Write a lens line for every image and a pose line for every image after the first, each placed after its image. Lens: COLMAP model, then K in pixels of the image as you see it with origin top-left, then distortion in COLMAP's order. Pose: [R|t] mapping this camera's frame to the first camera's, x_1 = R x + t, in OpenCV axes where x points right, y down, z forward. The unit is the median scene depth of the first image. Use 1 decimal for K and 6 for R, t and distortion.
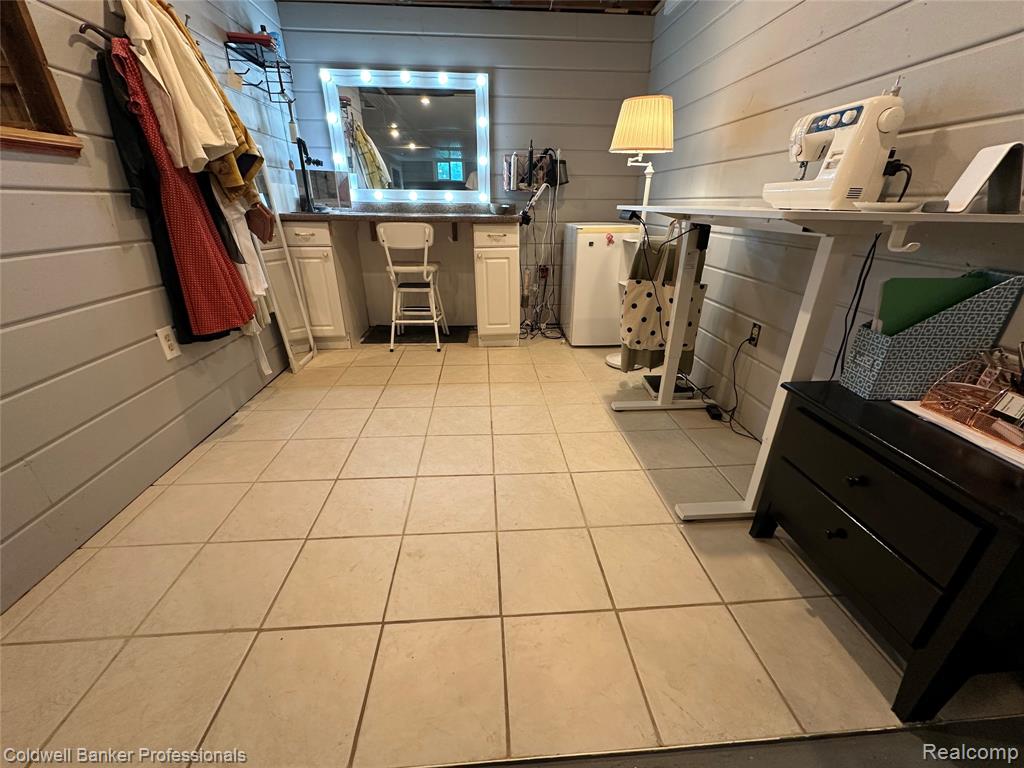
lens RADIAL K [[409.3, 0, 513.3], [0, 409.3, 384.1], [0, 0, 1]] dist [-0.001270, 0.000022]
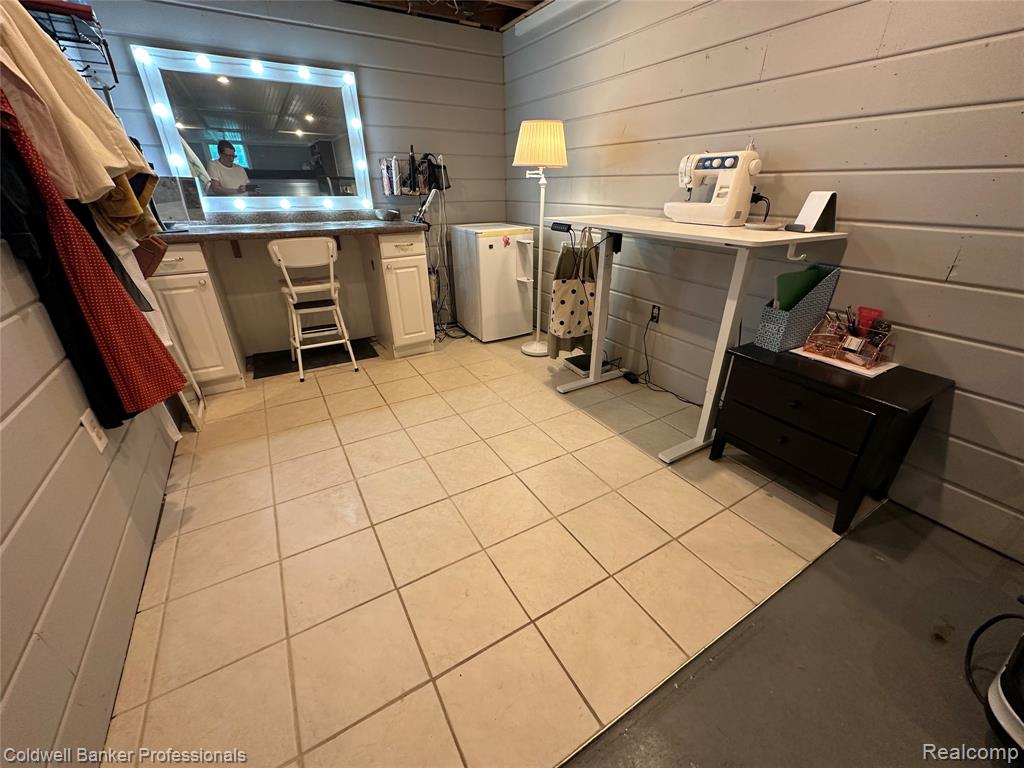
lens RADIAL K [[409.3, 0, 514.2], [0, 409.3, 384.1], [0, 0, 1]] dist [-0.001270, 0.000022]
pose [[0.893312, -0.202670, 0.401146, -0.343893], [0.188368, 0.979212, 0.075248, -0.075701], [-0.408058, 0.008343, 0.912918, -0.006833]]
